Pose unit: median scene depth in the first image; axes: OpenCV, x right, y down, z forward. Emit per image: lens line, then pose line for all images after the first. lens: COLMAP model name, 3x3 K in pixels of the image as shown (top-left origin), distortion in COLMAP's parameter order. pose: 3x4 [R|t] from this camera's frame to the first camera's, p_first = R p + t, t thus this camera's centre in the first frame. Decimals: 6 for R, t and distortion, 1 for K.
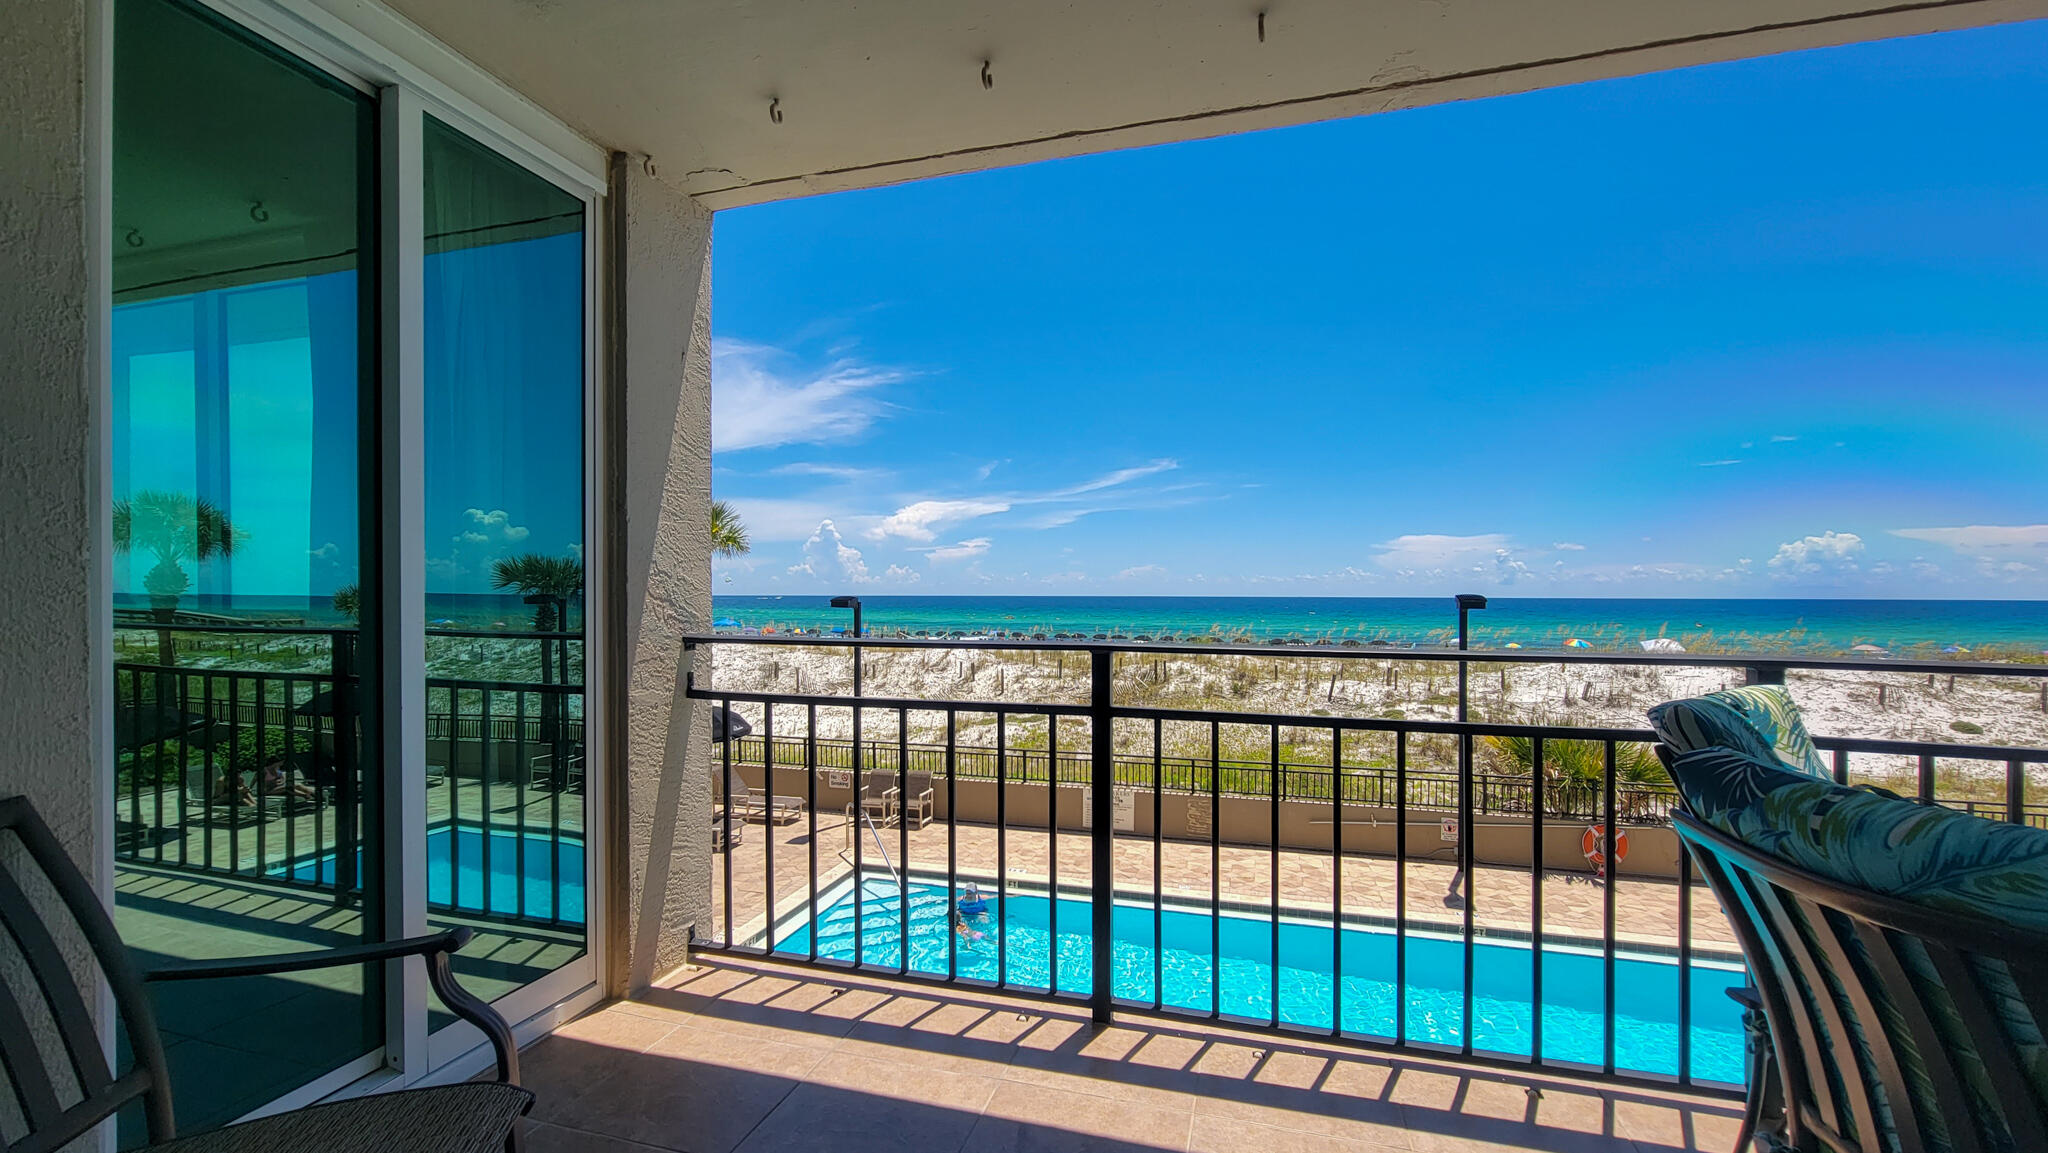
lens RADIAL K [[860.7, 0, 1016.9], [0, 860.7, 601.4], [0, 0, 1]] dist [-0.000280, 0.000129]
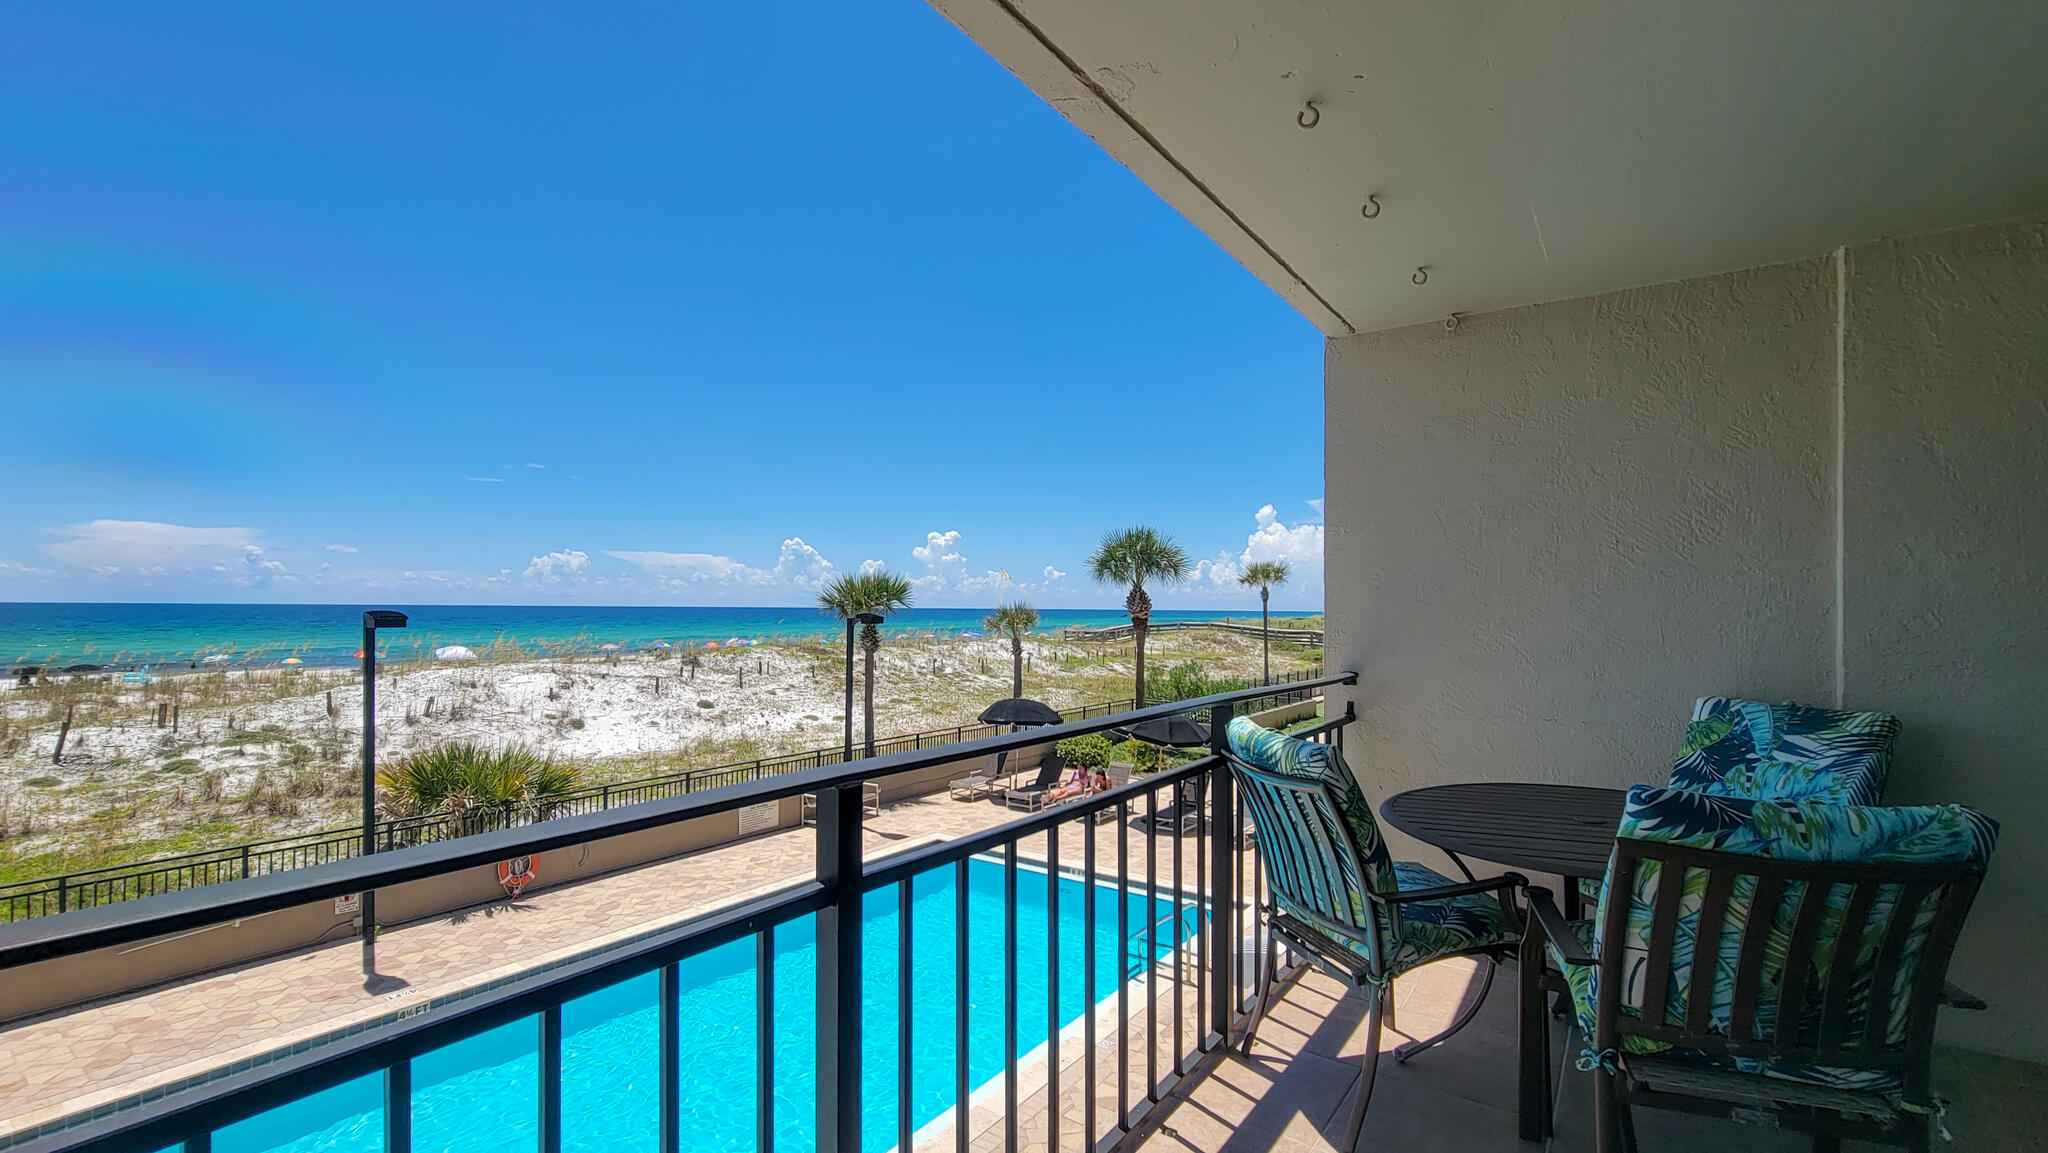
lens RADIAL K [[879.9, 0, 1013.7], [0, 879.9, 600.7], [0, 0, 1]] dist [-0.000841, 0.000273]
pose [[0.337608, 0.005955, 0.941268, -0.035849], [0.001676, 0.999975, -0.006927, -0.005542], [-0.941285, 0.003916, 0.337589, 0.060489]]
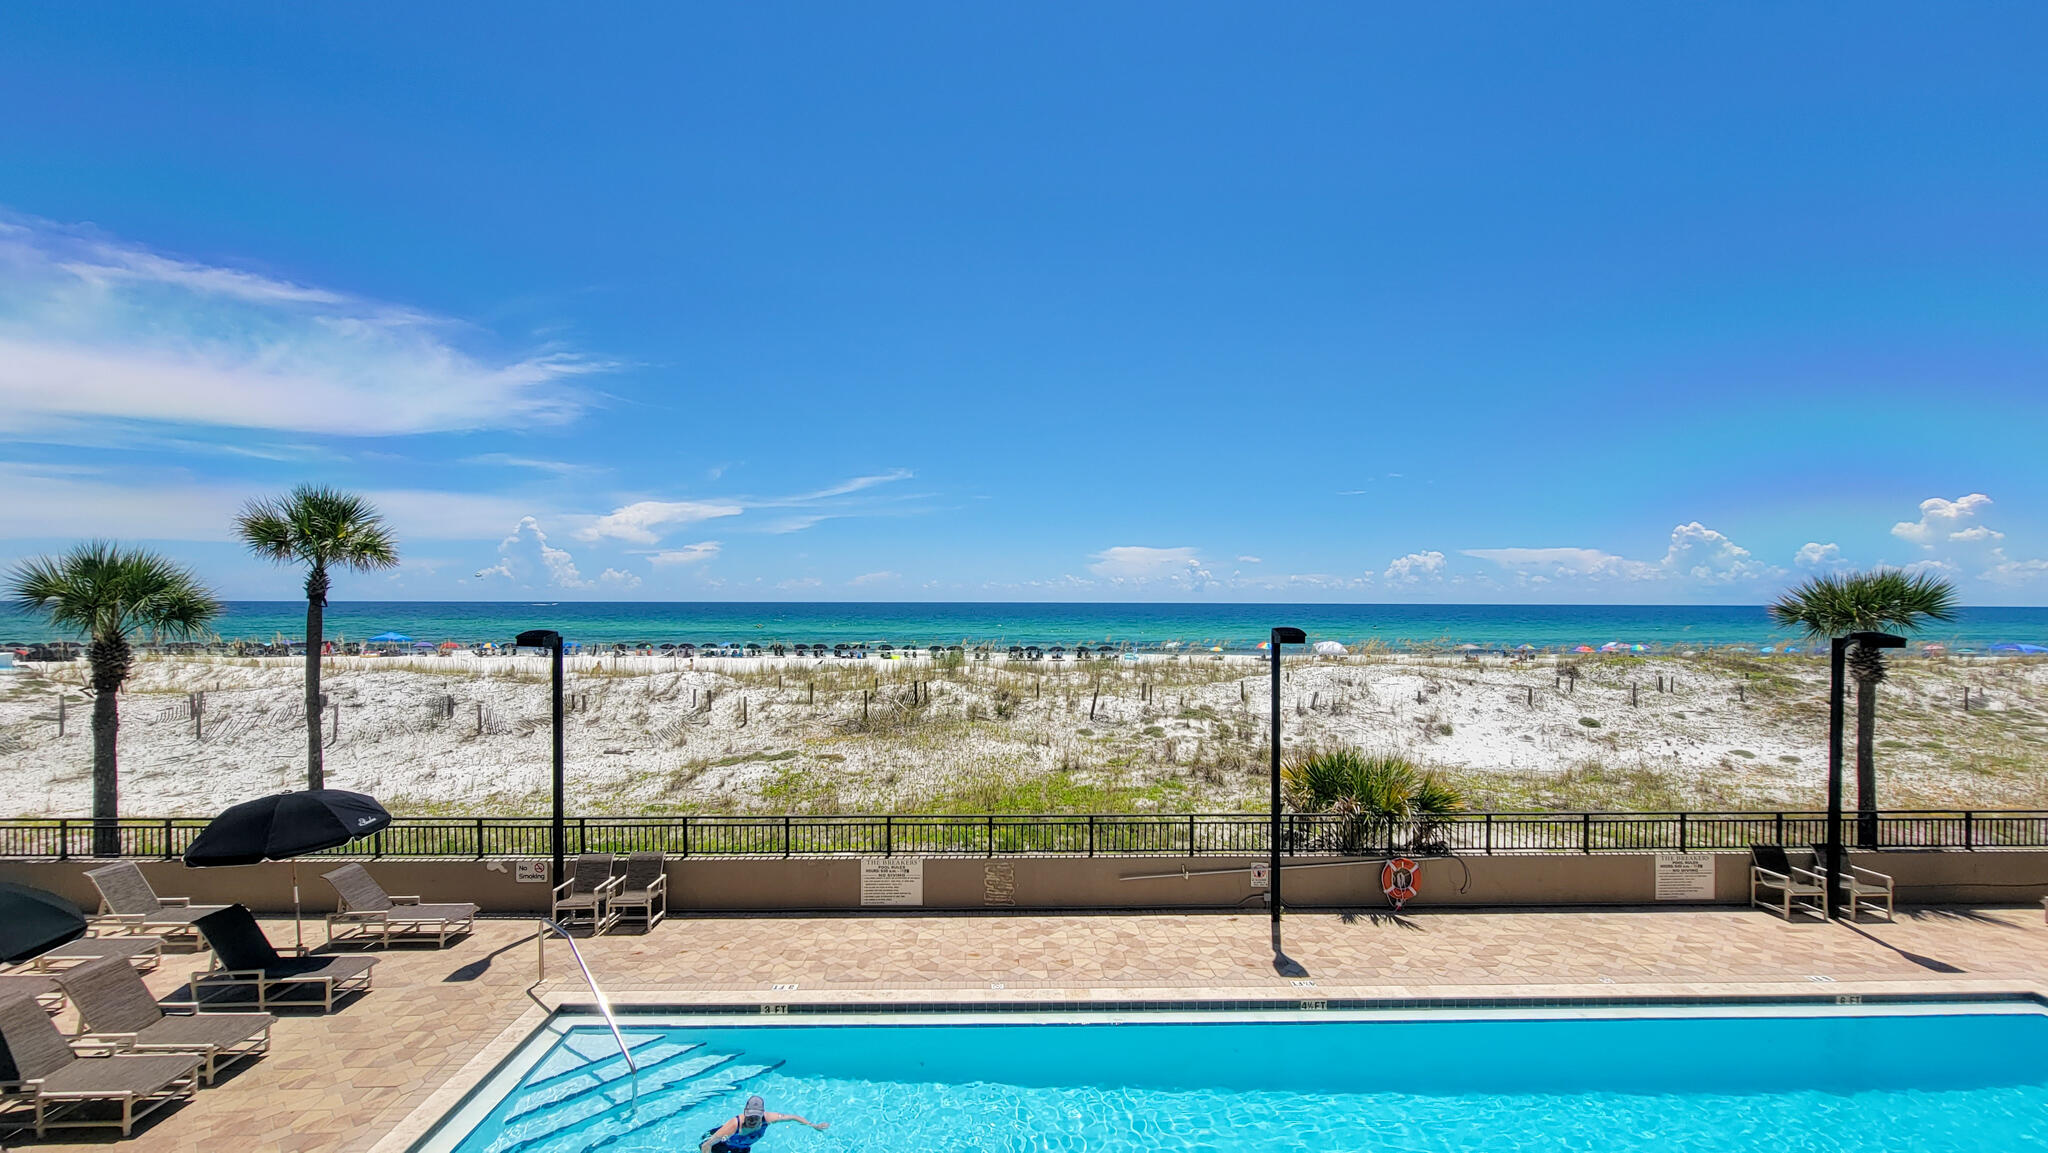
lens RADIAL K [[844.3, 0, 1018.3], [0, 844.3, 609.6], [0, 0, 1]] dist [-0.002801, 0.000868]
pose [[0.952689, -0.003397, 0.303928, -0.014228], [0.002532, 0.999992, 0.003238, -0.014408], [-0.303936, -0.002316, 0.952690, 0.100592]]
